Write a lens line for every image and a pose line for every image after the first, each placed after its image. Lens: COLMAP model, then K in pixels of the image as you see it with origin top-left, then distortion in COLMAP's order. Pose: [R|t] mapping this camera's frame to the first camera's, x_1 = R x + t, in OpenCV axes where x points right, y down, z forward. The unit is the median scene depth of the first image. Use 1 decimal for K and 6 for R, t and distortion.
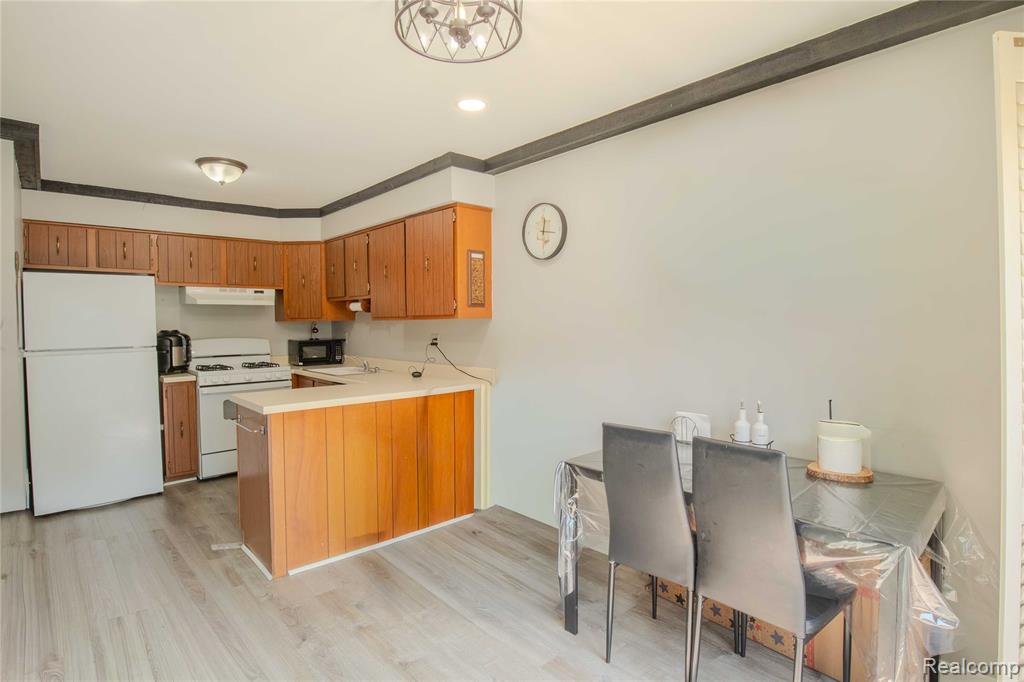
lens RADIAL K [[518.6, 0, 512.9], [0, 518.6, 335.0], [0, 0, 1]] dist [-0.049078, 0.017459]
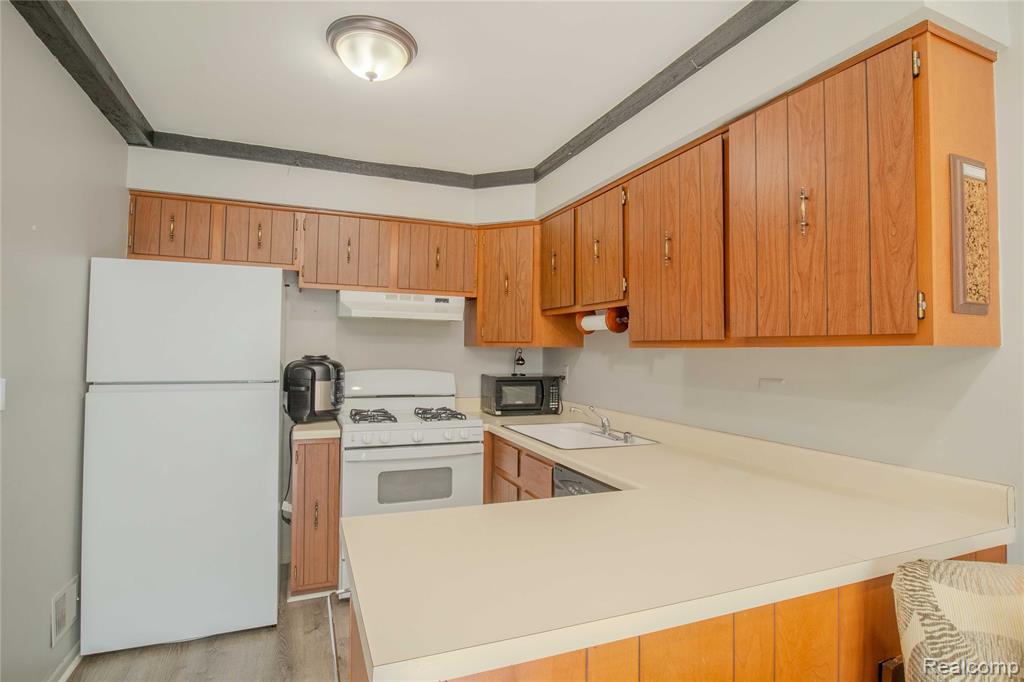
lens RADIAL K [[518.6, 0, 512.9], [0, 518.6, 335.0], [0, 0, 1]] dist [-0.049078, 0.017459]
pose [[0.937250, 0.011908, -0.348456, -0.191919], [-0.032288, 0.998086, -0.052738, -0.008601], [0.347161, 0.060680, 0.935840, 0.443846]]
